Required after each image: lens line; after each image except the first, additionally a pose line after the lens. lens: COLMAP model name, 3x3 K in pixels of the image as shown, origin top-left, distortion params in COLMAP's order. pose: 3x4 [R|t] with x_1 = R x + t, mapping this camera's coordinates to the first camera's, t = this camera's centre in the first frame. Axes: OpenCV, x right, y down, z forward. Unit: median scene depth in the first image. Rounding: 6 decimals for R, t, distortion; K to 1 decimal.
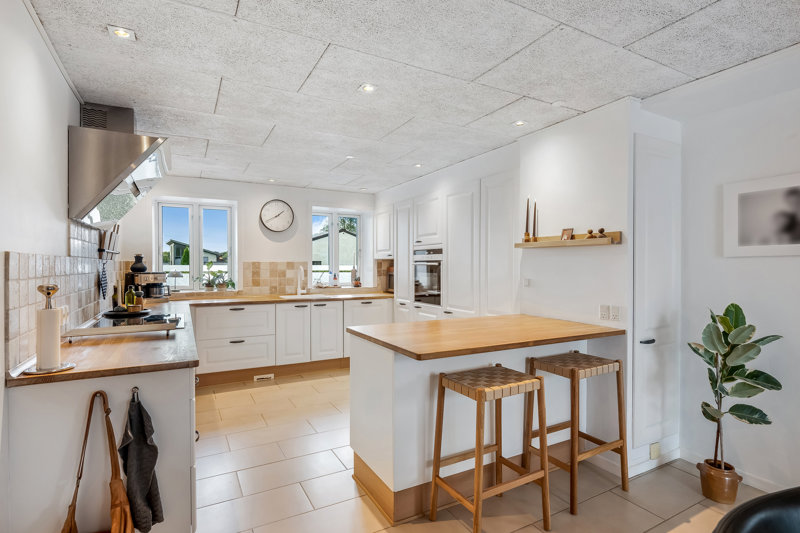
lens RADIAL K [[405.3, 0, 398.4], [0, 405.3, 271.5], [0, 0, 1]] dist [-0.000845, -0.000067]
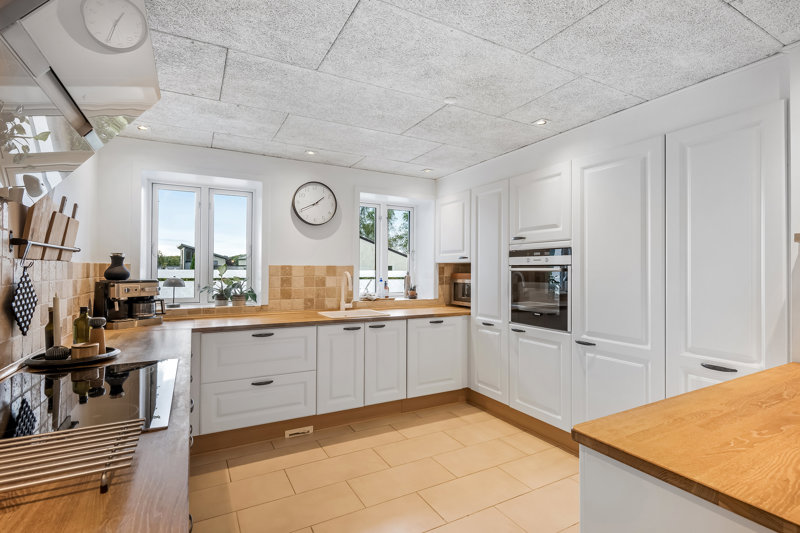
lens RADIAL K [[378.1, 0, 400.0], [0, 378.1, 266.5], [0, 0, 1]] dist [-0.000238, -0.000026]
pose [[0.999925, 0.004674, 0.011330, -0.156706], [-0.004402, 0.999703, -0.023985, -0.006644], [-0.011438, 0.023933, 0.999648, 0.321246]]
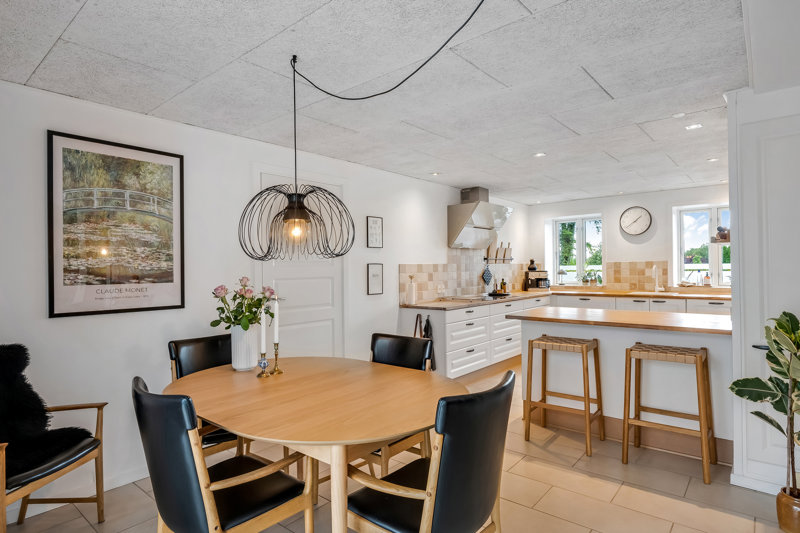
lens RADIAL K [[439.4, 0, 400.0], [0, 439.4, 266.5], [0, 0, 1]] dist [-0.001778, -0.001304]
pose [[0.362640, -0.007551, -0.931899, 0.628088], [-0.000566, 0.999965, -0.008322, 0.000237], [0.931929, 0.003546, 0.362623, -0.061034]]
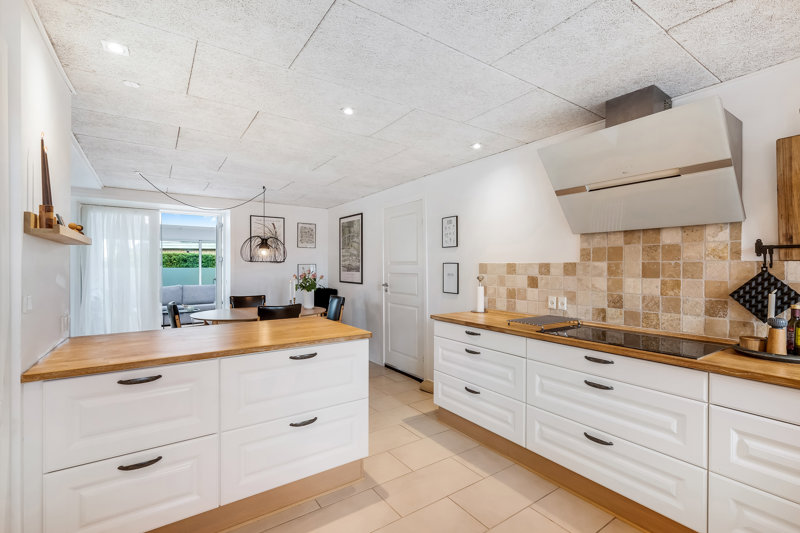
lens RADIAL K [[354.9, 0, 400.0], [0, 354.9, 266.5], [0, 0, 1]] dist [0.000037, -0.000108]
pose [[-0.993424, 0.001816, -0.114475, -0.050680], [-0.000281, 0.999833, 0.018295, -0.019453], [0.114490, 0.018207, -0.993258, 0.952183]]
